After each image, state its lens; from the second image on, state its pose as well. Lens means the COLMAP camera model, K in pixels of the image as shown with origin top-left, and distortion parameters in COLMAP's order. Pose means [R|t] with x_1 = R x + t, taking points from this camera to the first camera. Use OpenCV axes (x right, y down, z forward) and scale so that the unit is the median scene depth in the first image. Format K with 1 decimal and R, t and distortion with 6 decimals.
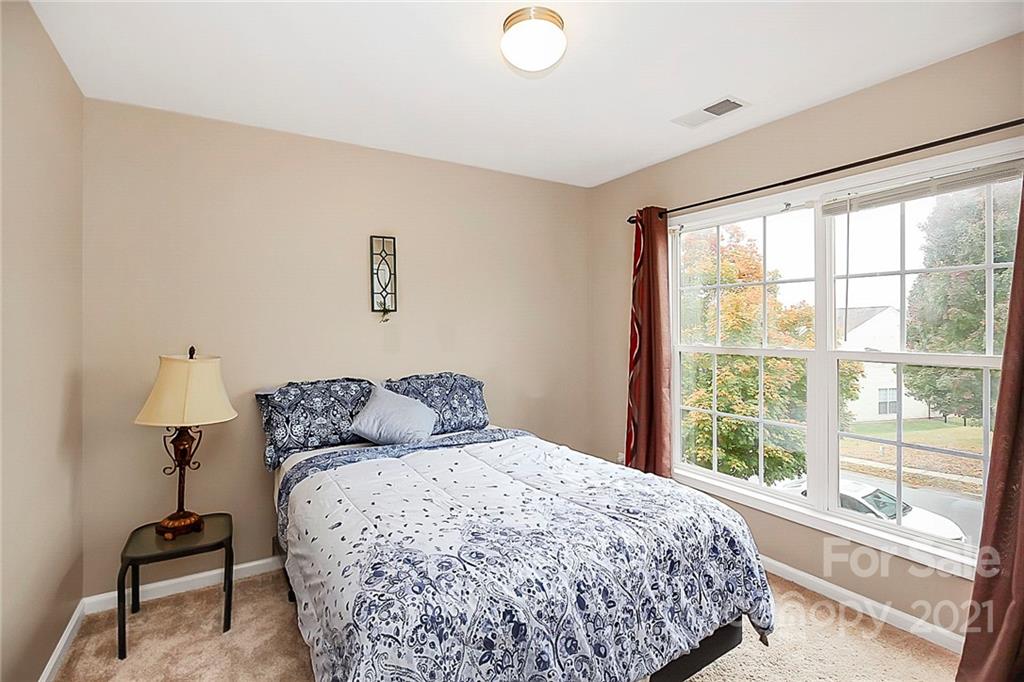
lens RADIAL K [[493.3, 0, 512.3], [0, 493.3, 336.7], [0, 0, 1]] dist [-0.000542, -0.000192]
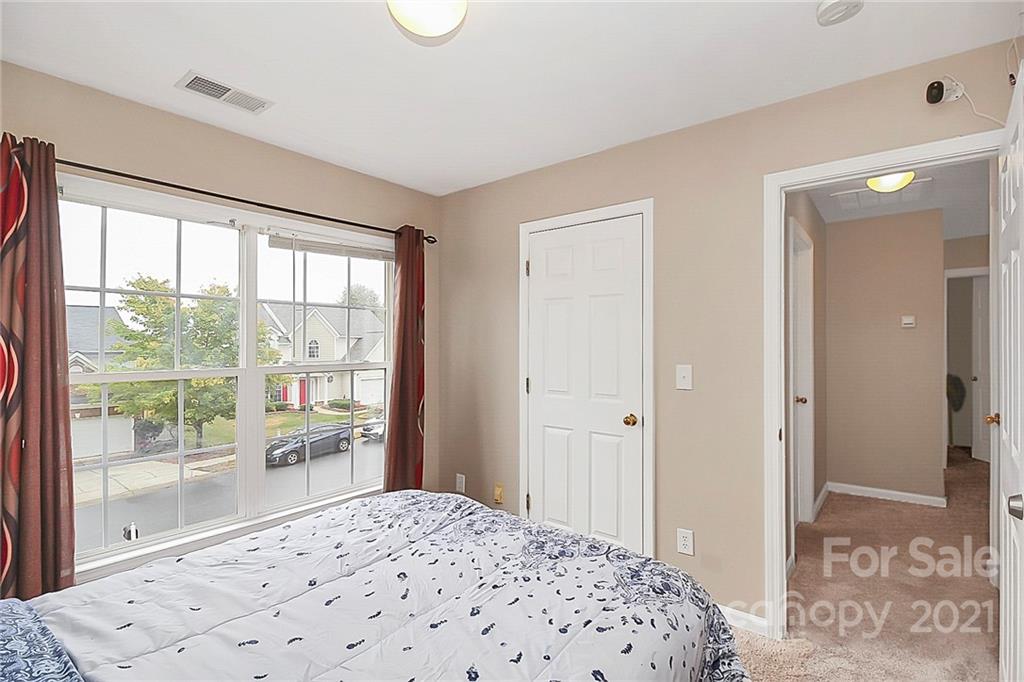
lens RADIAL K [[493.3, 0, 512.3], [0, 493.3, 336.7], [0, 0, 1]] dist [-0.000542, -0.000192]
pose [[-0.365094, 0.021068, 0.930732, -0.855967], [0.021055, 0.999675, -0.014370, -0.015639], [-0.930733, 0.014350, -0.365419, 1.282774]]
